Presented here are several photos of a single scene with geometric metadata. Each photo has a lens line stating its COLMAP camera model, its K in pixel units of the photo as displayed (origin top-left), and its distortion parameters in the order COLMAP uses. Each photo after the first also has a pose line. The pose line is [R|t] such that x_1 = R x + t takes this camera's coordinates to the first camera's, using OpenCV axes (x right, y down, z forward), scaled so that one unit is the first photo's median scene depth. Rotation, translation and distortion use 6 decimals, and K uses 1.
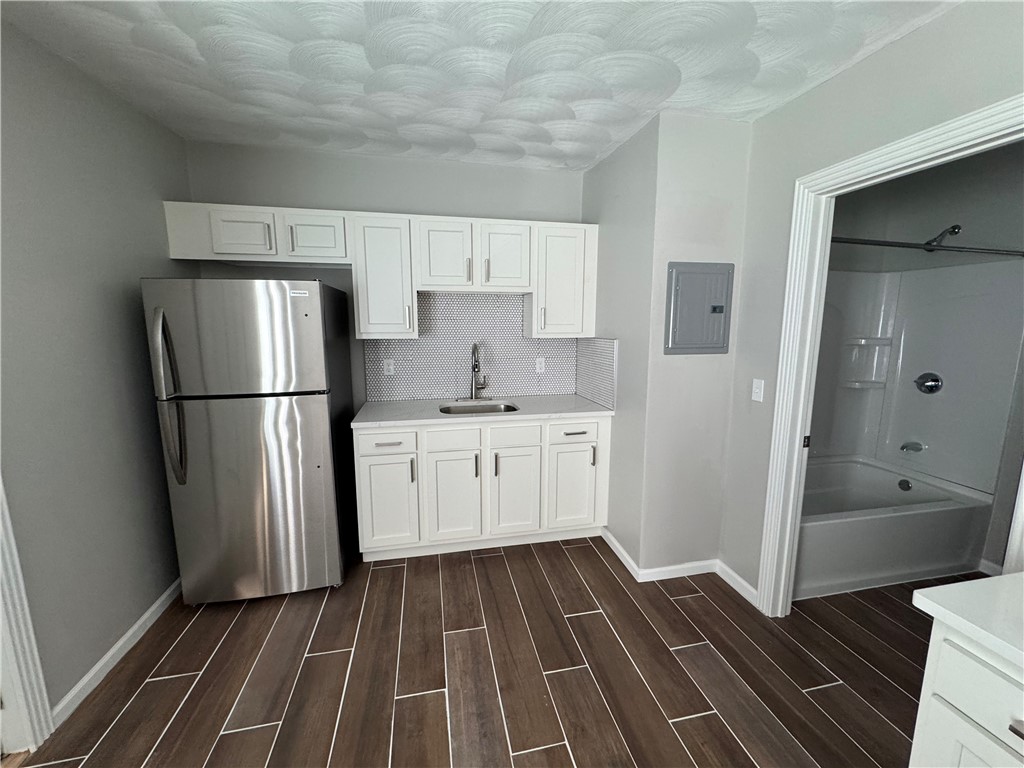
lens RADIAL K [[406.2, 0, 512.5], [0, 406.2, 382.8], [0, 0, 1]] dist [-0.002799, -0.000111]
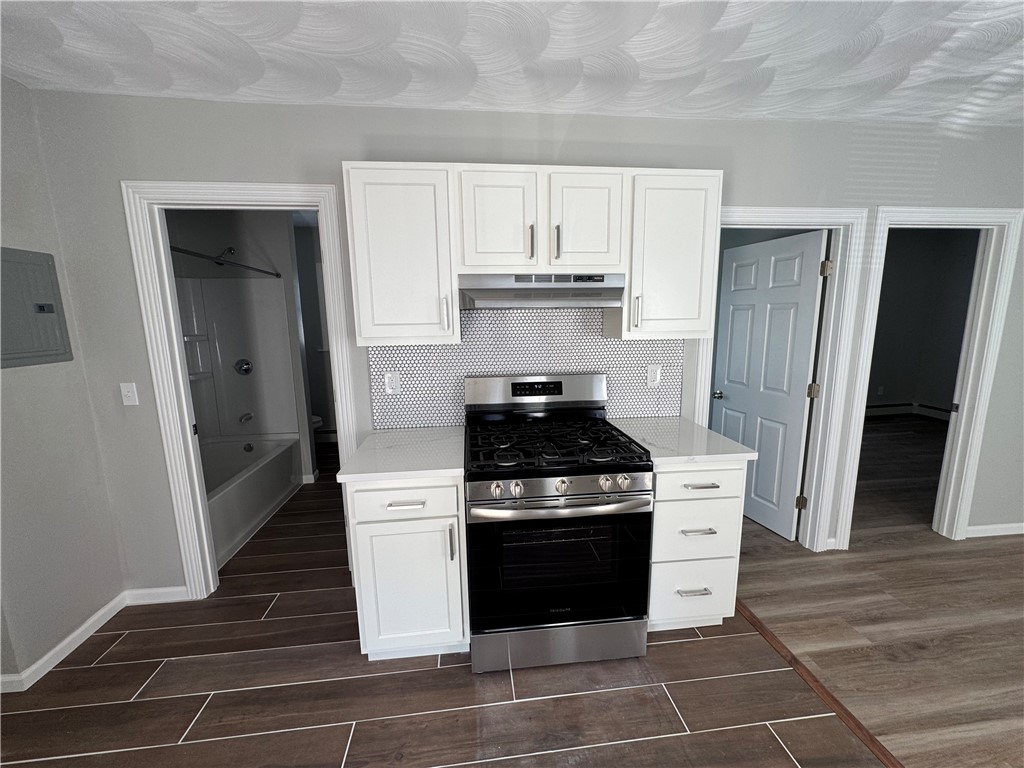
lens RADIAL K [[406.2, 0, 512.5], [0, 406.2, 382.8], [0, 0, 1]] dist [-0.002799, -0.000111]
pose [[0.095377, -0.164357, 0.981779, -0.221483], [0.161242, 0.975801, 0.147692, -0.002777], [-0.982295, 0.144217, 0.119570, -0.002813]]
